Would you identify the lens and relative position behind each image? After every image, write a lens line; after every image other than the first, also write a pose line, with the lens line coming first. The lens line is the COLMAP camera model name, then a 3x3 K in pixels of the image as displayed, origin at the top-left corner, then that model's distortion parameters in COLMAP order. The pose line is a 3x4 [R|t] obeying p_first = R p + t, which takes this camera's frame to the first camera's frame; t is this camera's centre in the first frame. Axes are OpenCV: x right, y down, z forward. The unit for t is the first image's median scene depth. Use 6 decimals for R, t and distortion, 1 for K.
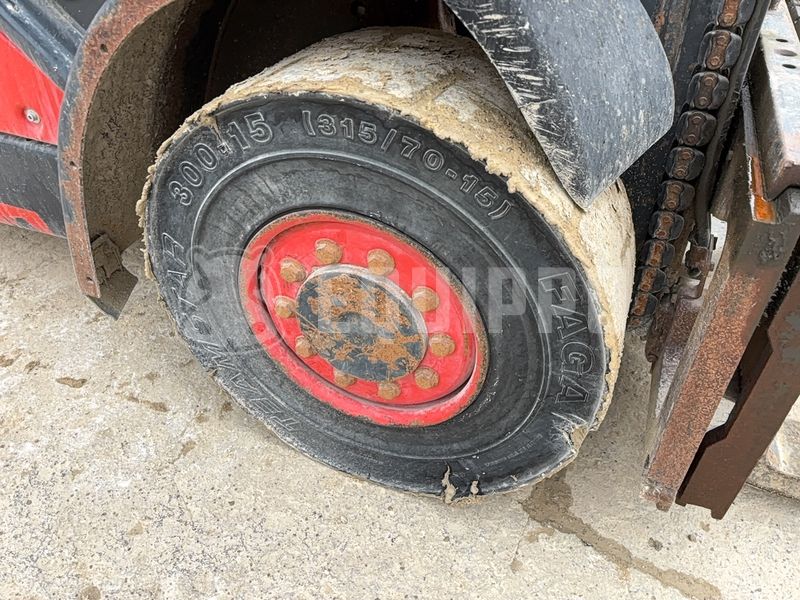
lens RADIAL K [[606.2, 0, 400.0], [0, 606.2, 300.0], [0, 0, 1]] dist [0.052422, -0.035693]
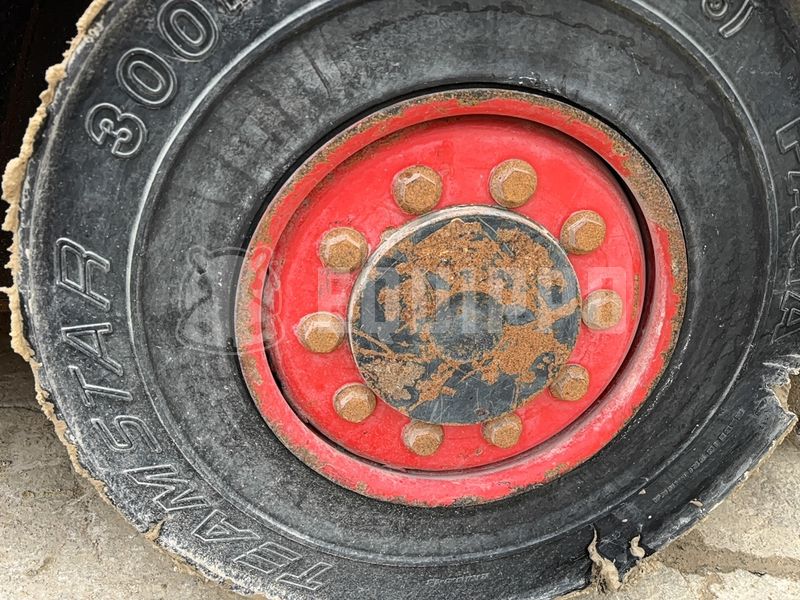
lens RADIAL K [[614.0, 0, 400.0], [0, 614.0, 300.0], [0, 0, 1]] dist [0.022070, -0.007670]
pose [[0.873674, -0.193121, 0.446540, -0.401927], [0.301136, 0.935547, -0.184577, 0.118386], [-0.382114, 0.295729, 0.875519, 0.500048]]
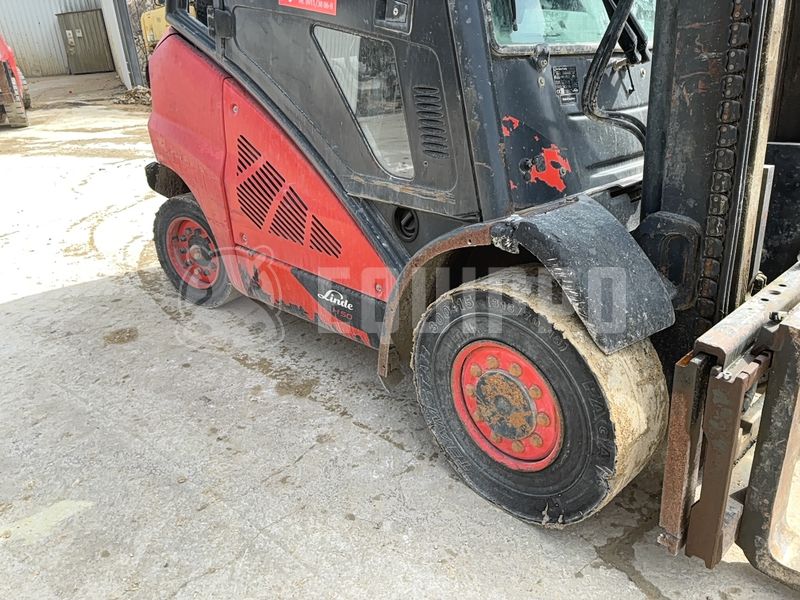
lens RADIAL K [[614.0, 0, 400.0], [0, 614.0, 300.0], [0, 0, 1]] dist [0.022070, -0.007670]
pose [[0.902971, 0.101715, -0.417489, 0.426127], [-0.218297, 0.945451, -0.241802, 0.281204], [0.370120, 0.309477, 0.875919, -0.962667]]
